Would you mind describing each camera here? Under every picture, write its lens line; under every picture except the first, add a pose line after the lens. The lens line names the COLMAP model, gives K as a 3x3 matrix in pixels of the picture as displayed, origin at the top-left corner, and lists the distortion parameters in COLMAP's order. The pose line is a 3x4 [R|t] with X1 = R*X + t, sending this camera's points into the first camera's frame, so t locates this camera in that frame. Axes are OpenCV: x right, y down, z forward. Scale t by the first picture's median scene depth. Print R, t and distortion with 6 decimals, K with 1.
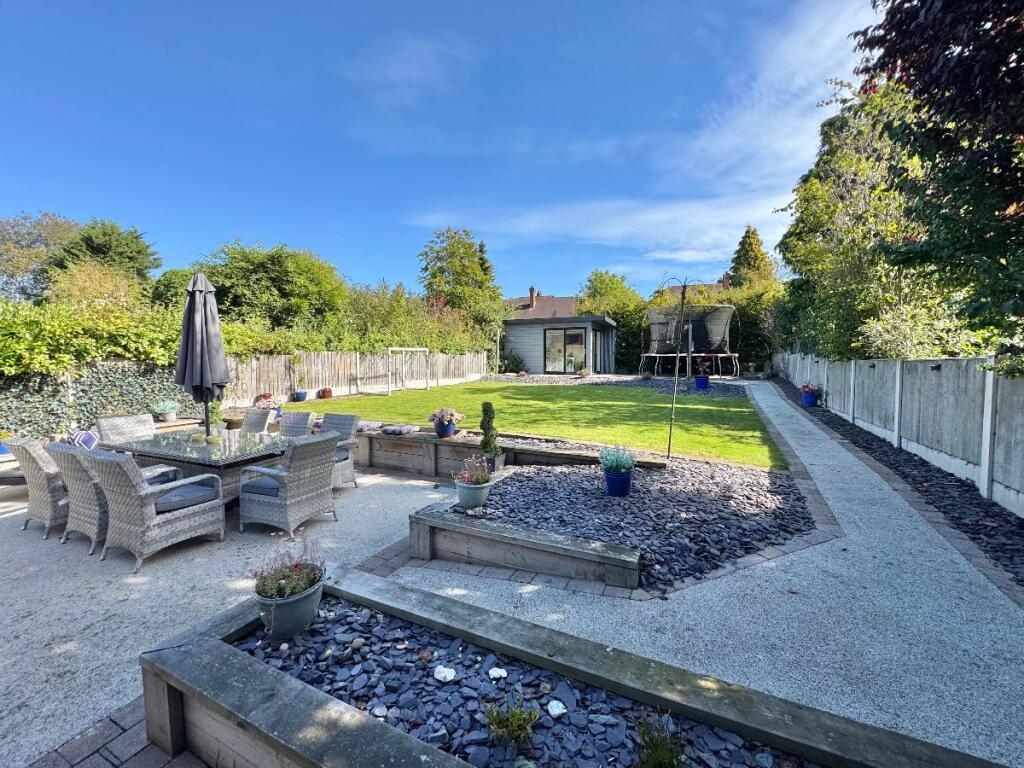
lens RADIAL K [[409.9, 0, 512.0], [0, 409.9, 384.0], [0, 0, 1]] dist [-0.003565, -0.000195]
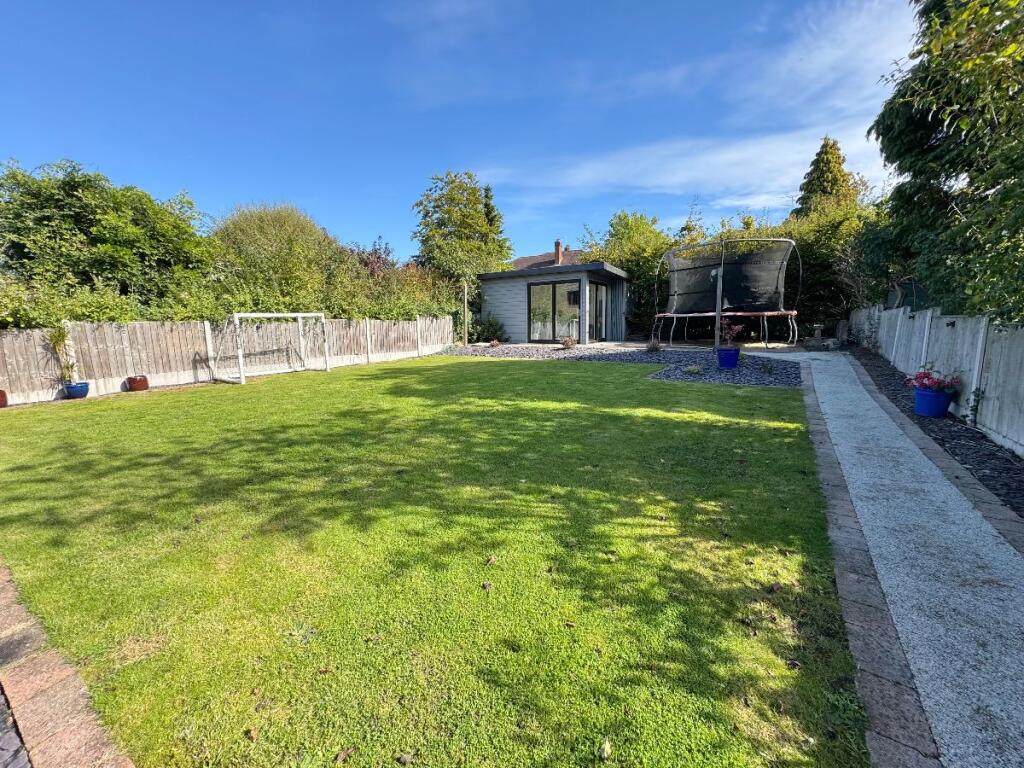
lens RADIAL K [[407.2, 0, 509.6], [0, 407.2, 382.8], [0, 0, 1]] dist [-0.001261, 0.000368]
pose [[0.992234, -0.000973, -0.124378, 0.156835], [0.011944, 0.996094, 0.087488, -0.019009], [0.123807, -0.088295, 0.988370, 0.251227]]
